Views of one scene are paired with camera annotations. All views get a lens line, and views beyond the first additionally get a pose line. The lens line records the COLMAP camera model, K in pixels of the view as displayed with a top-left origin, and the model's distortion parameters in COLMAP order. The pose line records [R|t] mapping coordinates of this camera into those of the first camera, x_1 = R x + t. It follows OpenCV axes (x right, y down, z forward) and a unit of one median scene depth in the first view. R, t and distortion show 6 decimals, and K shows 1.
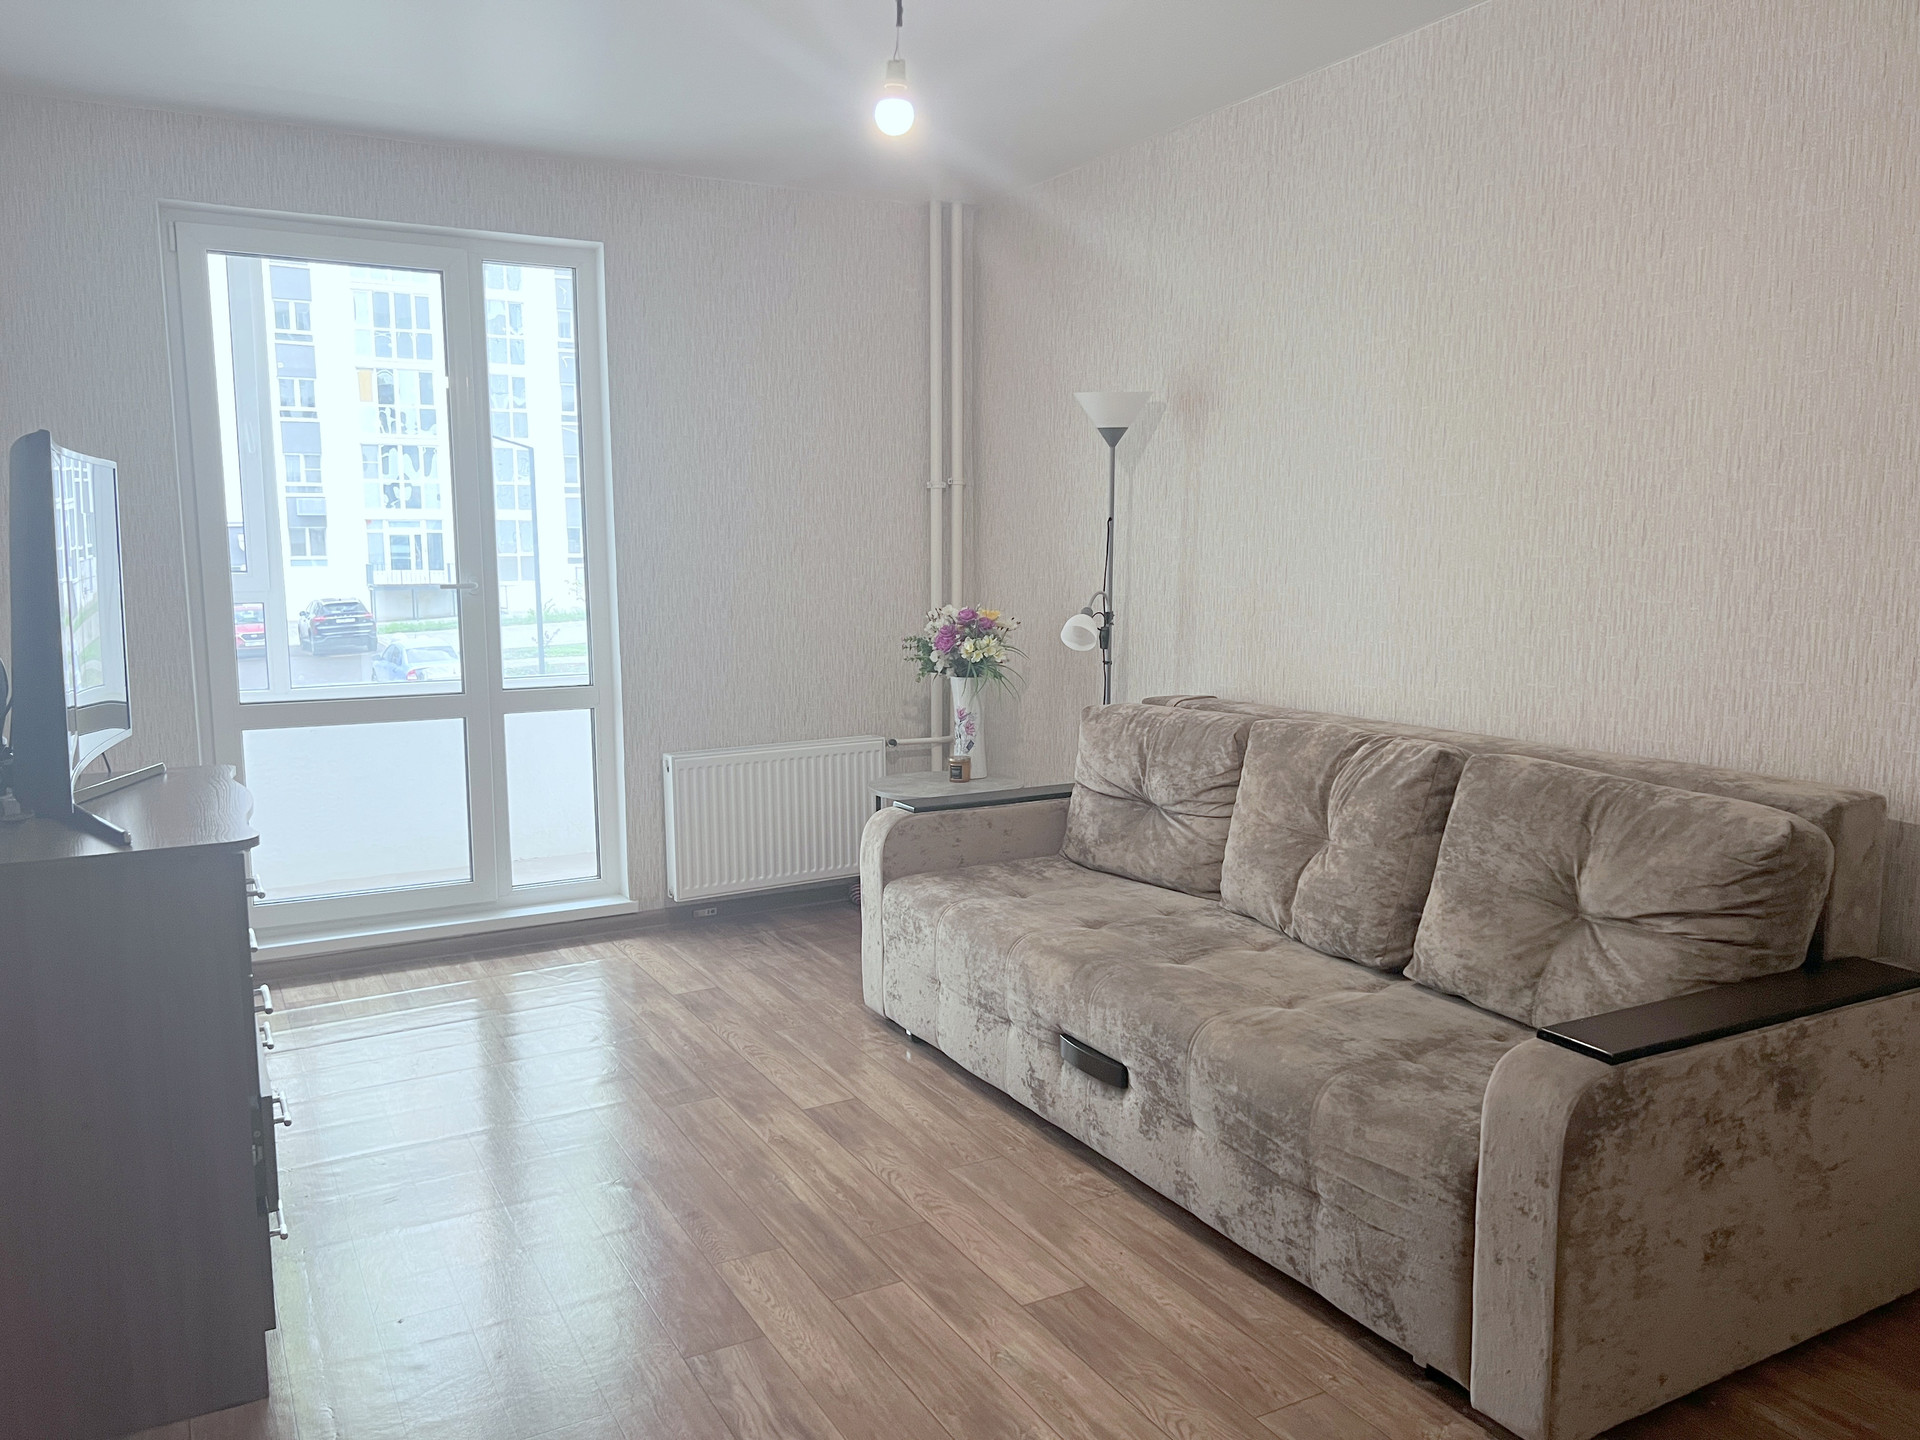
lens RADIAL K [[1445.1, 0, 960.6], [0, 1445.1, 736.7], [0, 0, 1]] dist [0.051287, -0.040603]
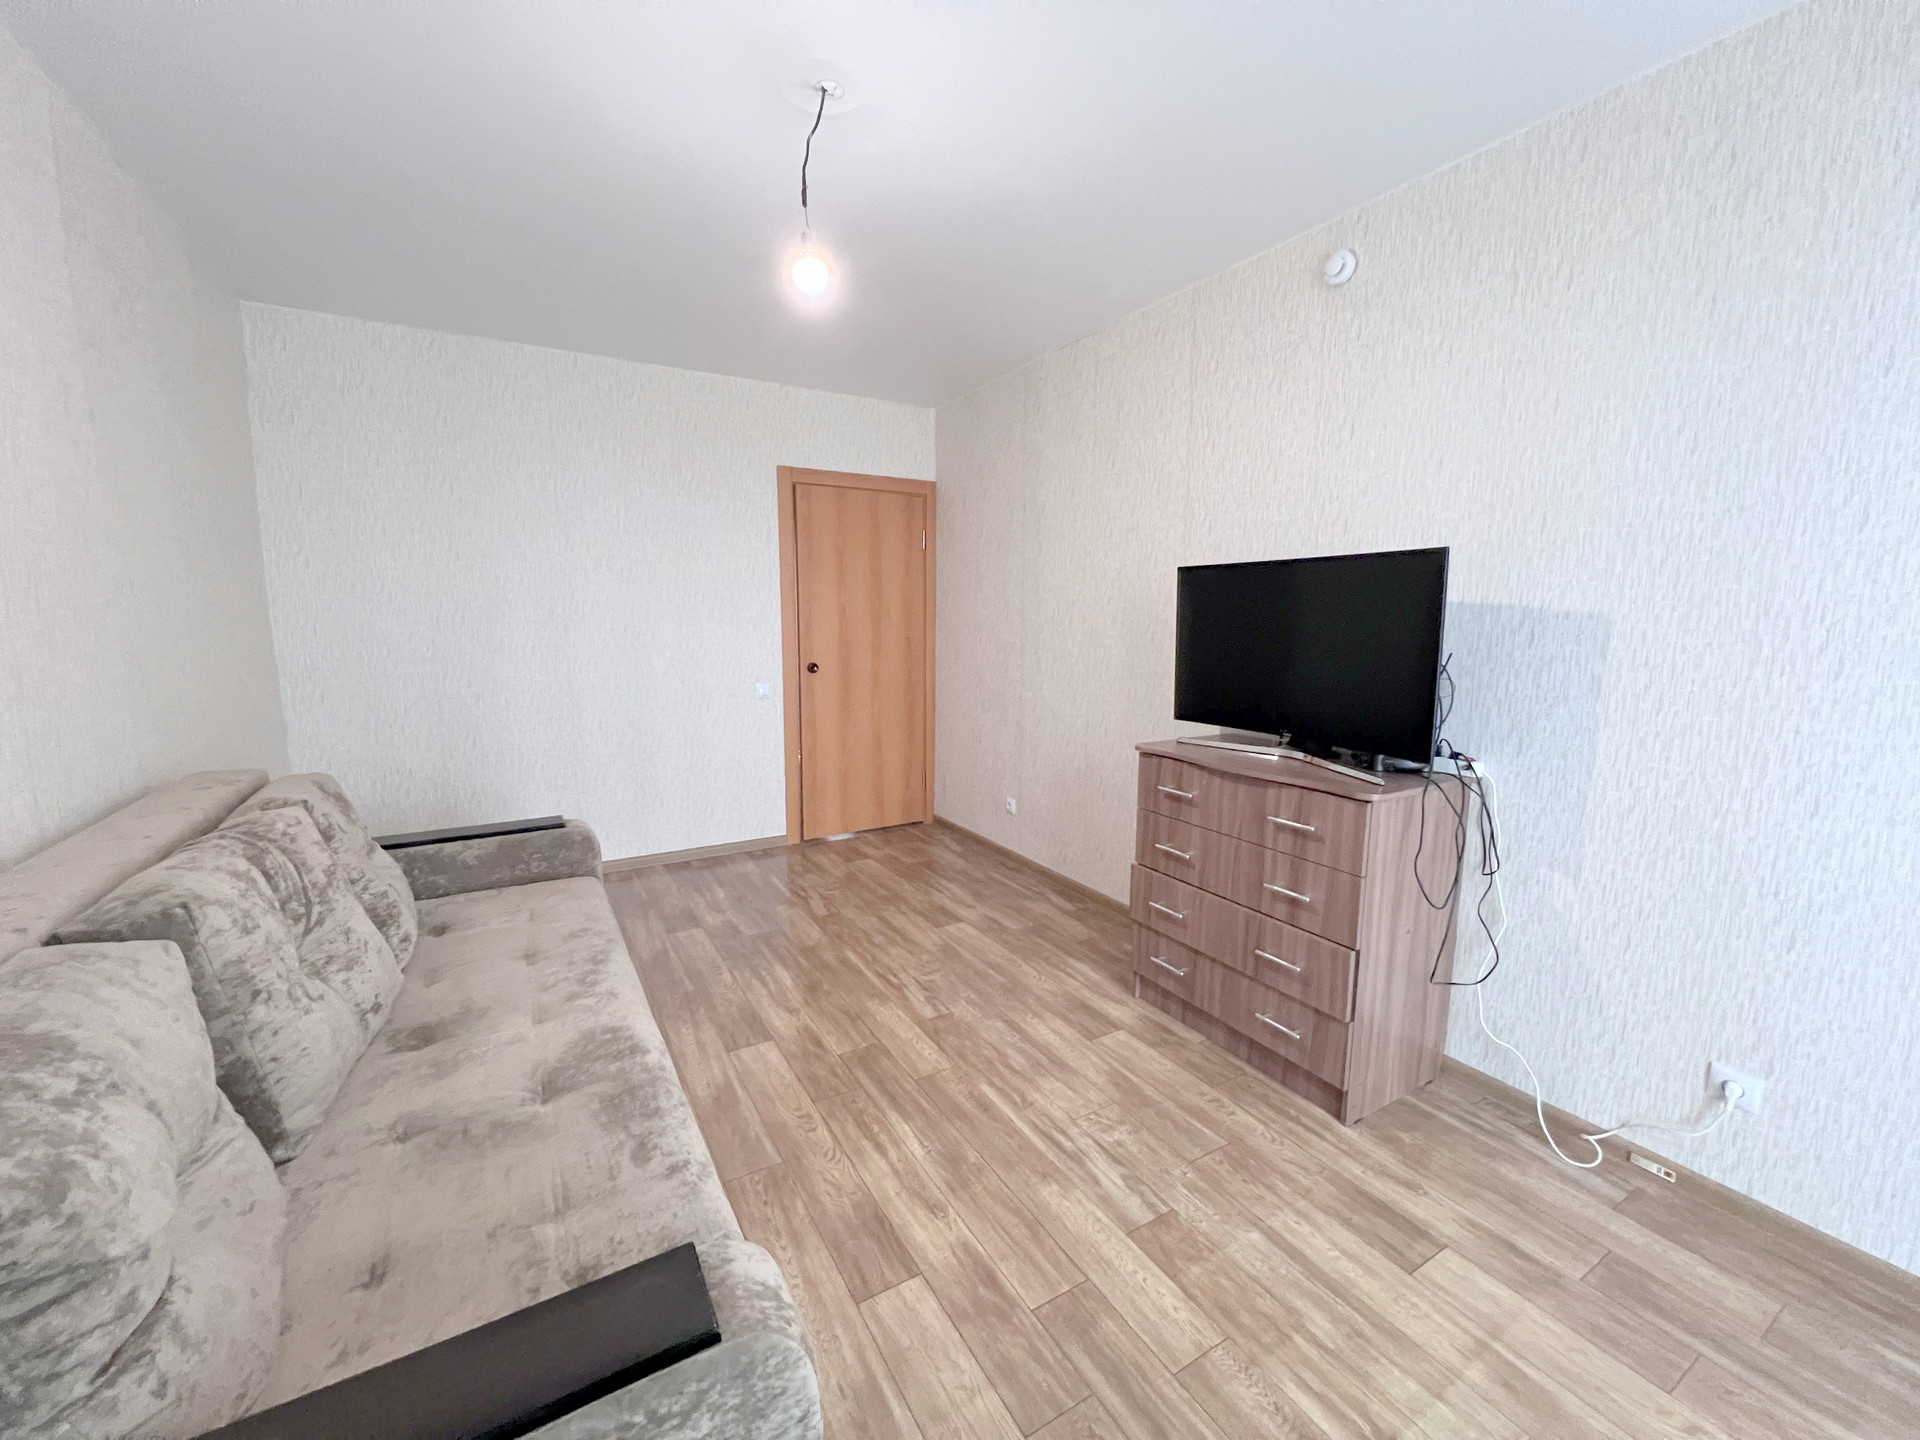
lens RADIAL K [[770.4, 0, 954.6], [0, 770.4, 725.8], [0, 0, 1]] dist [-0.001238, 0.000104]
pose [[-0.999755, 0.001532, -0.022081, -0.136317], [-0.004618, 0.961207, 0.275789, -0.203921], [0.021647, 0.275823, -0.960965, 1.540136]]
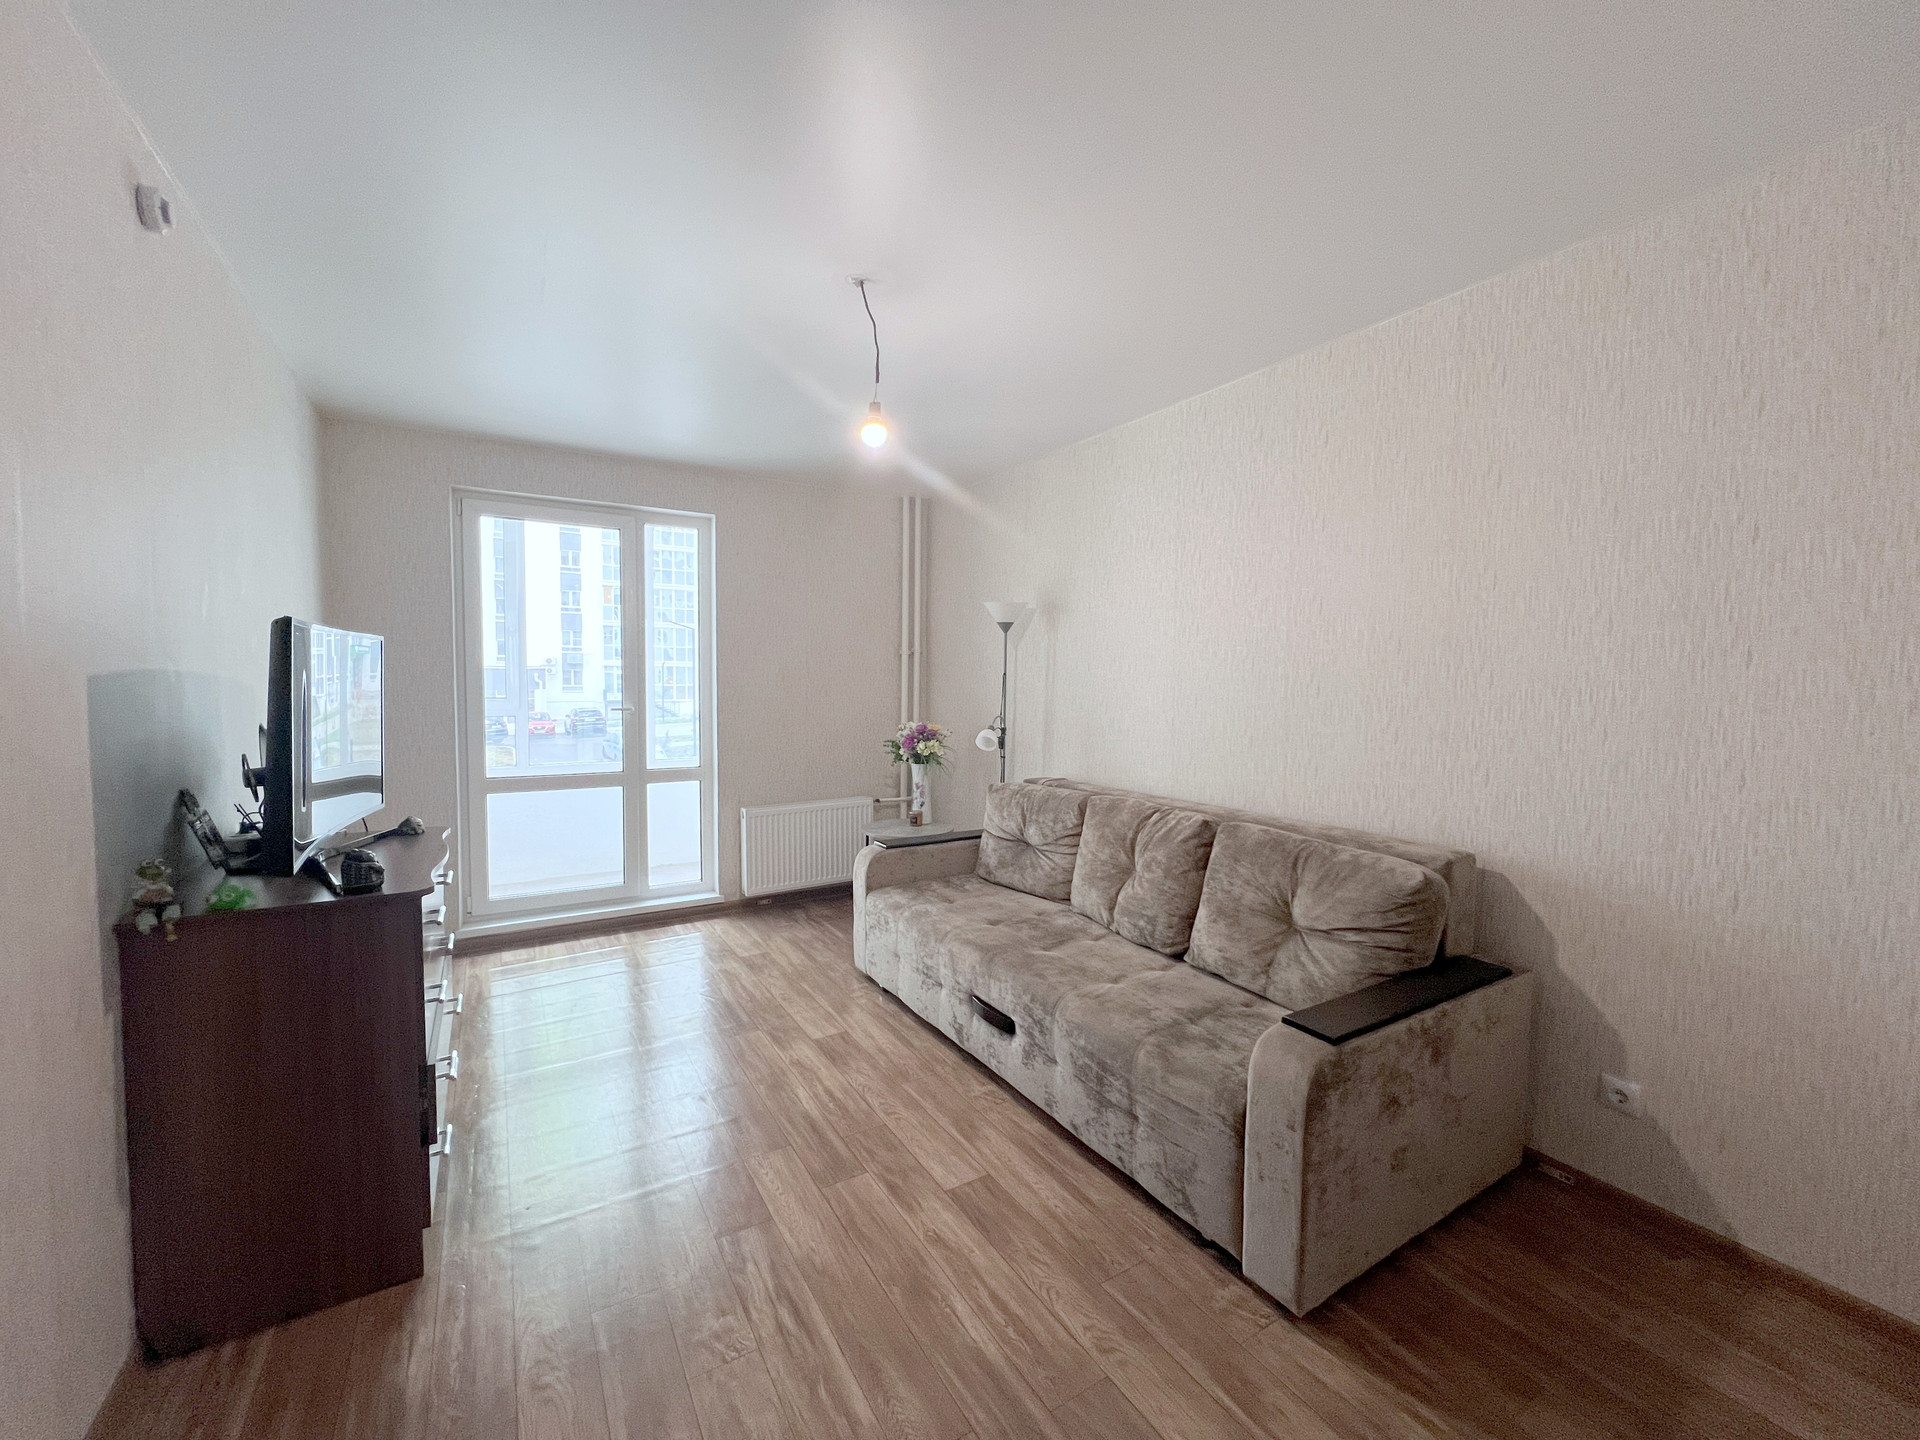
lens RADIAL K [[770.4, 0, 958.0], [0, 770.4, 719.0], [0, 0, 1]] dist [-0.001238, 0.000104]
pose [[0.999036, 0.009705, 0.042817, 0.013664], [-0.006114, 0.996512, -0.083222, -0.029627], [-0.043475, 0.082880, 0.995611, 0.133762]]
